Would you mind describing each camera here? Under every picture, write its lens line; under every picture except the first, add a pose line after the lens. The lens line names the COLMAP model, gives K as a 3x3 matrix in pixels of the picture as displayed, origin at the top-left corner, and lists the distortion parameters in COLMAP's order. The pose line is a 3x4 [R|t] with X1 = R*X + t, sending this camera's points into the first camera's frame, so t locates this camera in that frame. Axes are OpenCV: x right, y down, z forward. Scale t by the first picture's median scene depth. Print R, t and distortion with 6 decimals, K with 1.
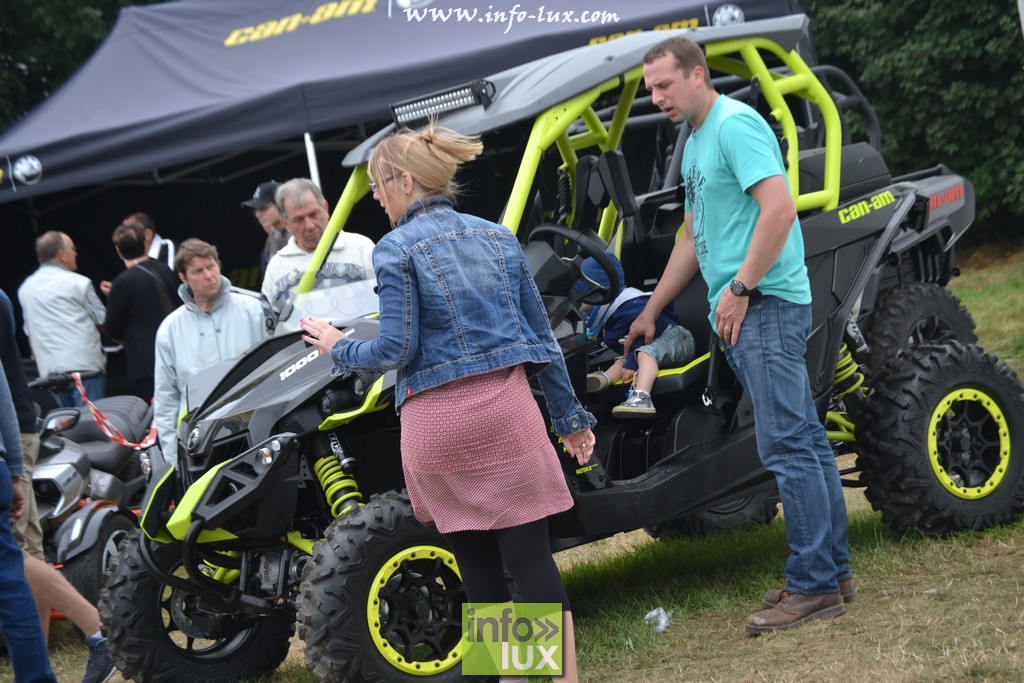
lens RADIAL K [[2591.2, 0, 512.0], [0, 2591.2, 341.5], [0, 0, 1]] dist [-0.108284, 0.833288]
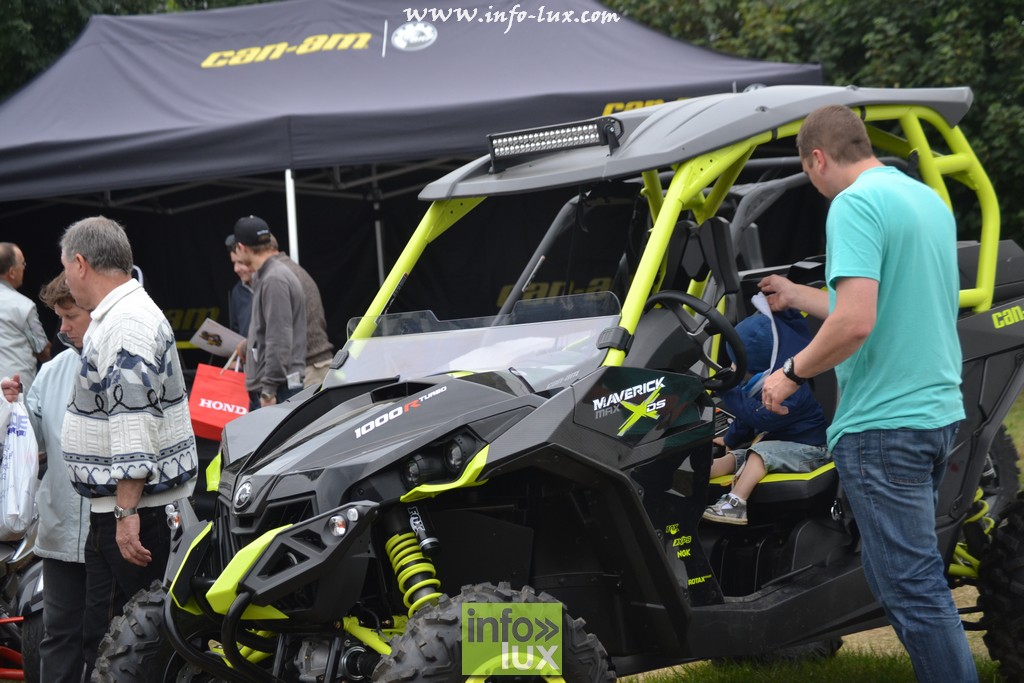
lens RADIAL K [[2591.2, 0, 512.0], [0, 2591.2, 341.5], [0, 0, 1]] dist [-0.108284, 0.833288]
pose [[0.992132, 0.111505, 0.056926, -0.084726], [-0.109627, 0.993352, -0.035116, 0.007419], [-0.060464, 0.028599, 0.997761, 0.141860]]
